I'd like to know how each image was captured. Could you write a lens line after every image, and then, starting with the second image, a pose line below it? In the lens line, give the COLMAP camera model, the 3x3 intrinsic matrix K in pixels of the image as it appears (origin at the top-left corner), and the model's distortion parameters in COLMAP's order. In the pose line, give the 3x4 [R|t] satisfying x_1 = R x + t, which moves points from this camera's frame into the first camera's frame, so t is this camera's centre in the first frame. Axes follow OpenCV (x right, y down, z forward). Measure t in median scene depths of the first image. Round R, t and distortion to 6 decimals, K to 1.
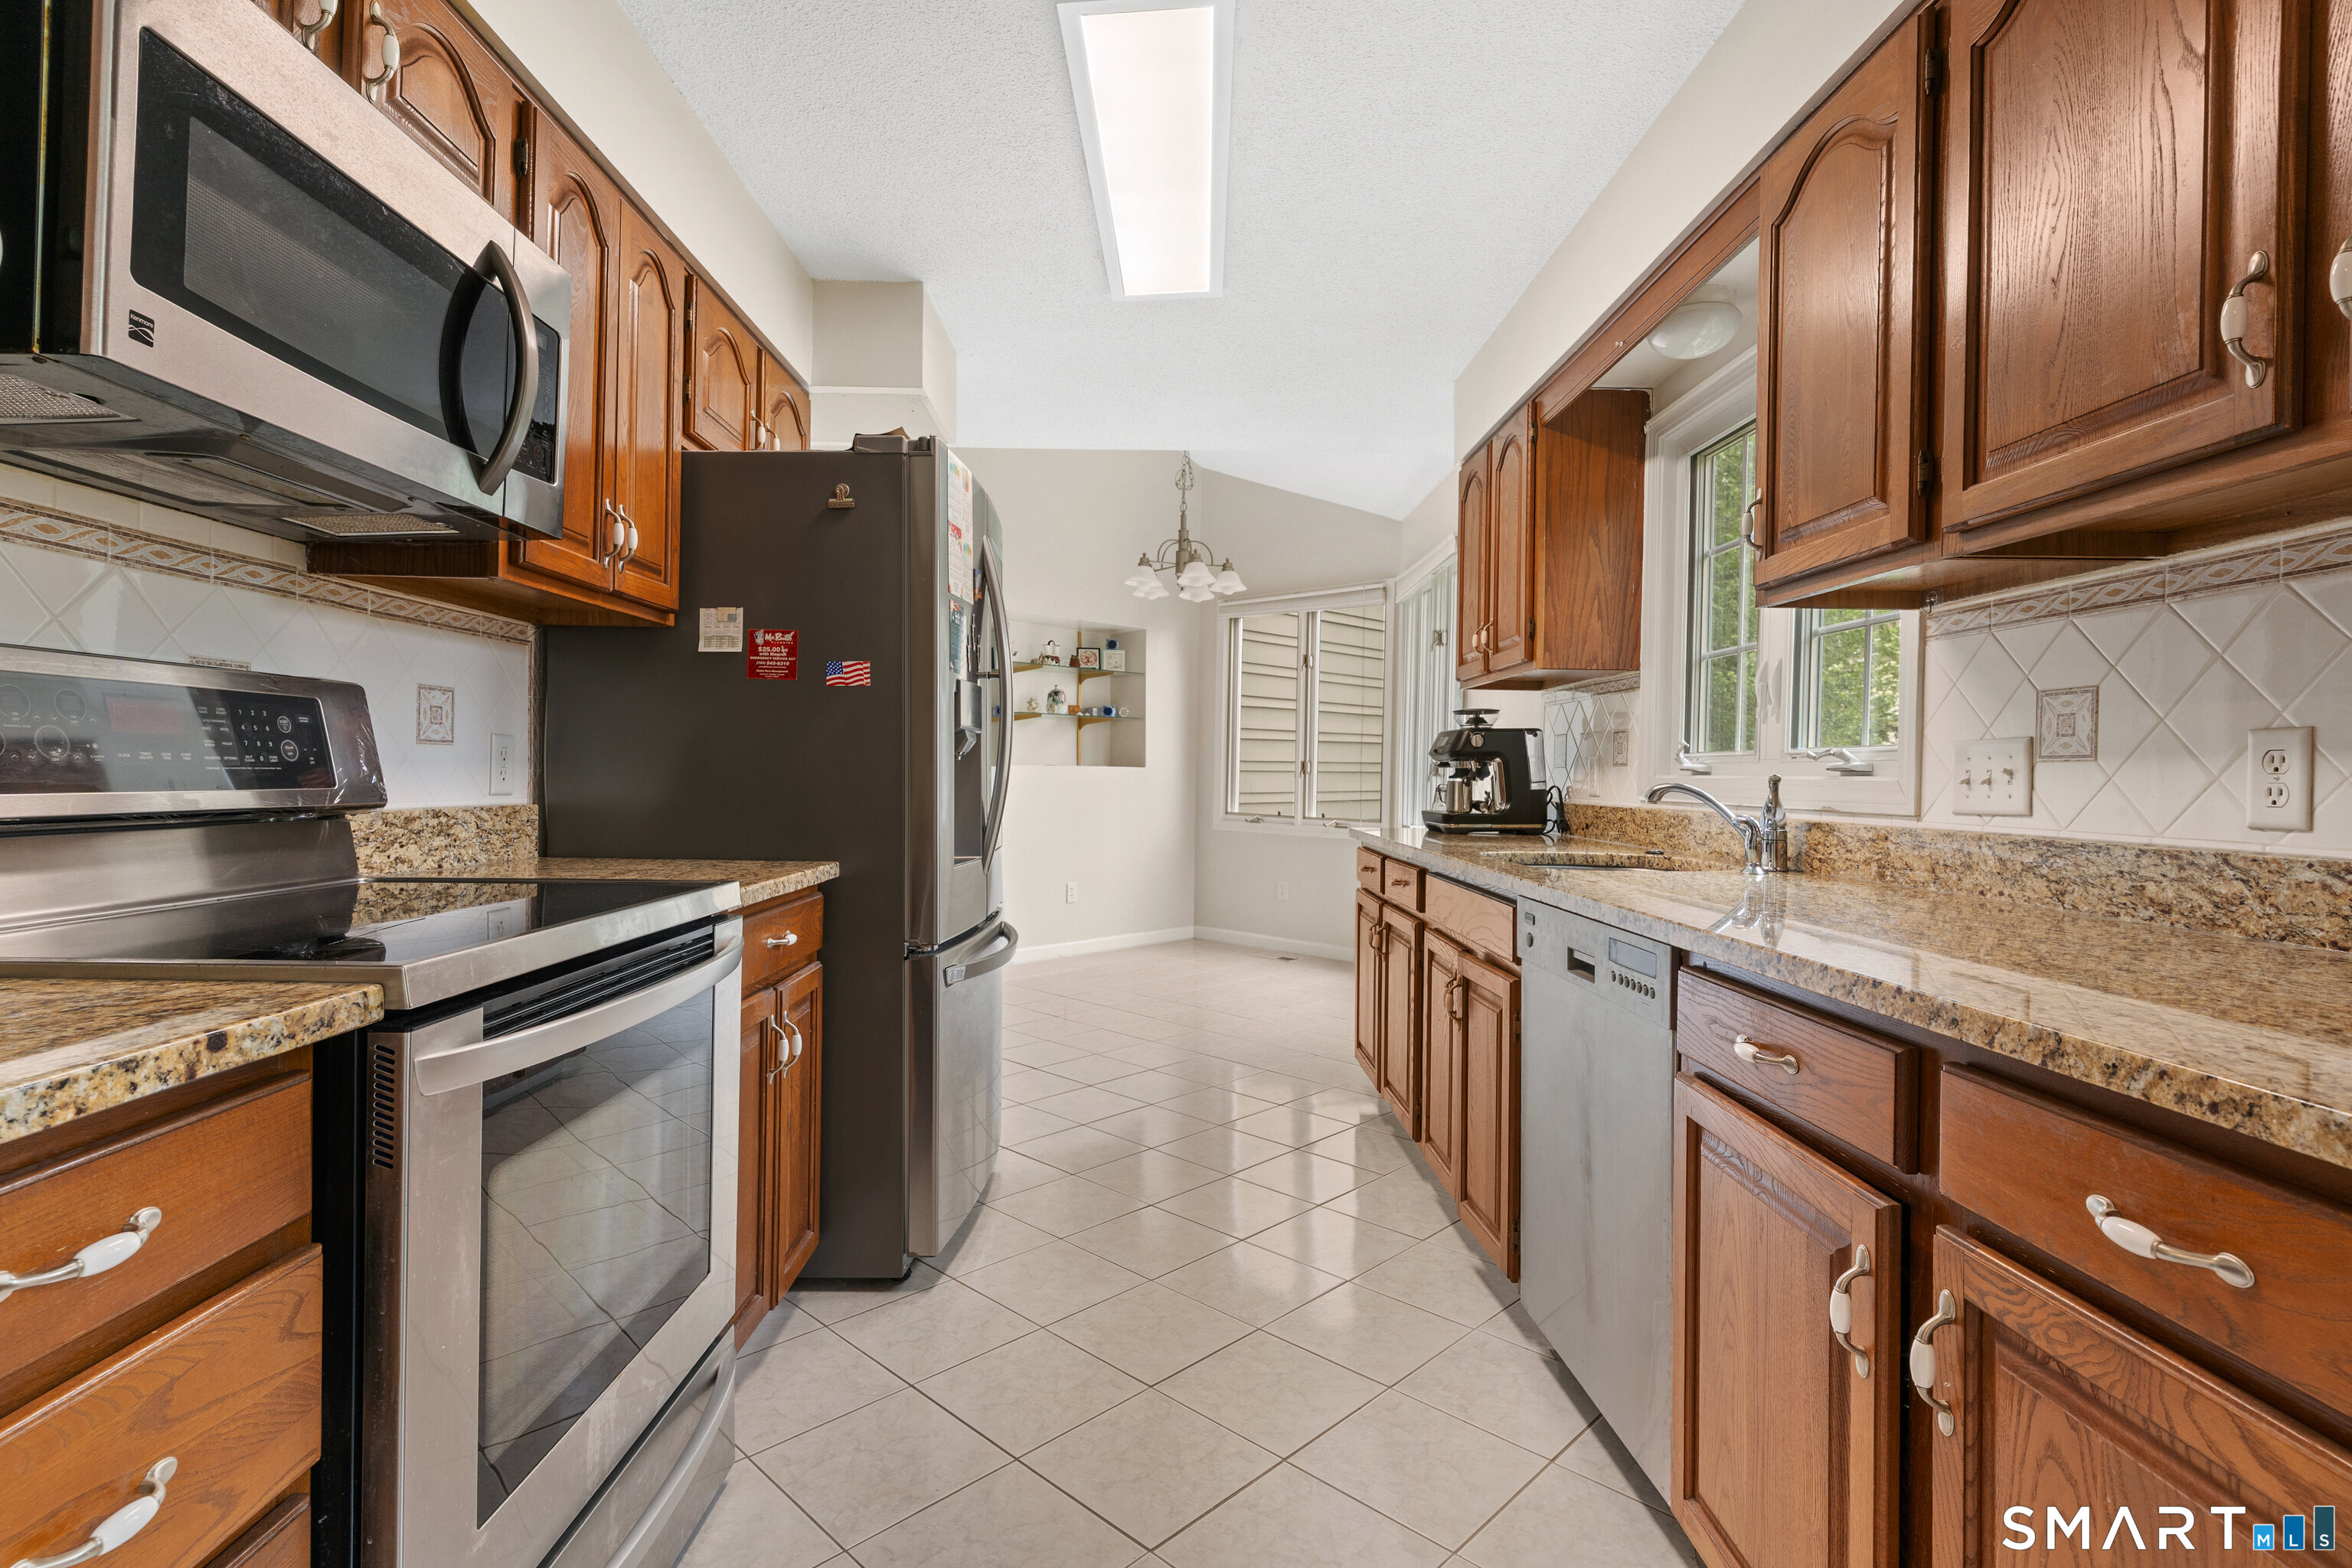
lens RADIAL K [[1124.0, 0, 1176.0], [0, 1124.0, 784.0], [0, 0, 1]] dist [-0.002977, -0.000336]
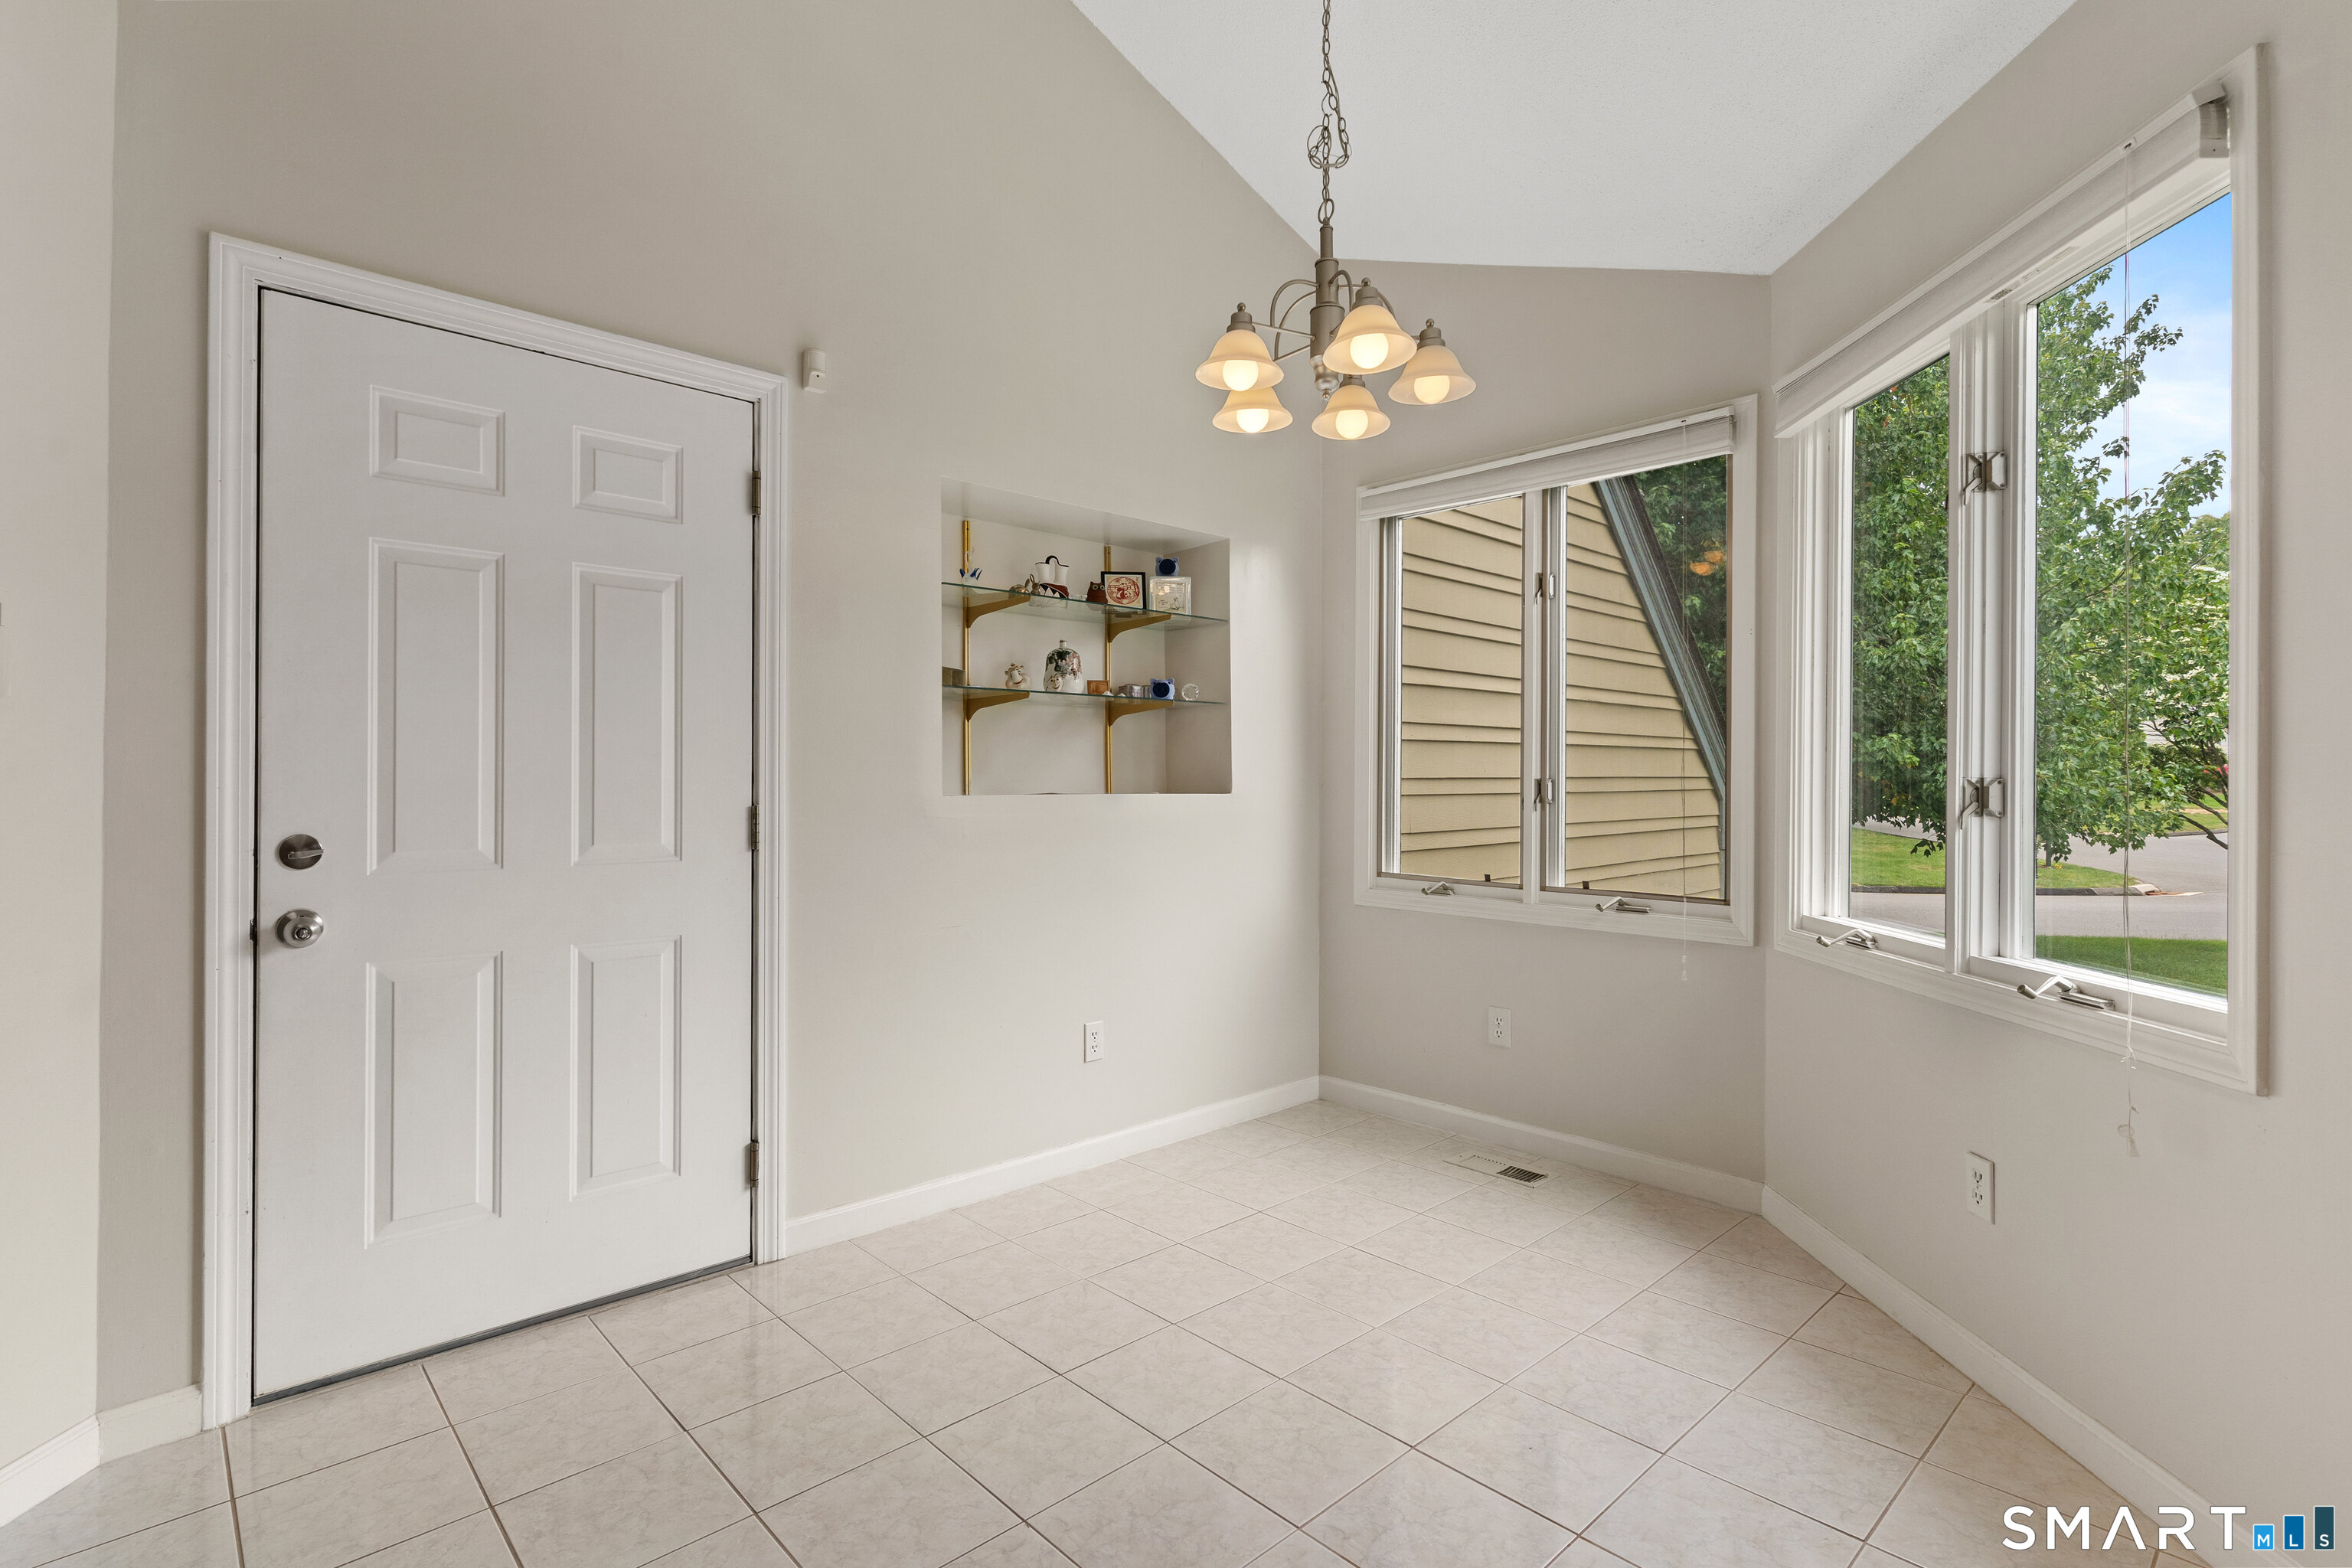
lens RADIAL K [[1124.0, 0, 1176.0], [0, 1124.0, 784.0], [0, 0, 1]] dist [-0.002977, -0.000336]
pose [[0.998649, -0.013870, -0.050083, -0.027405], [0.013208, 0.999821, -0.013511, -0.012694], [0.050261, 0.012831, 0.998654, 0.467302]]
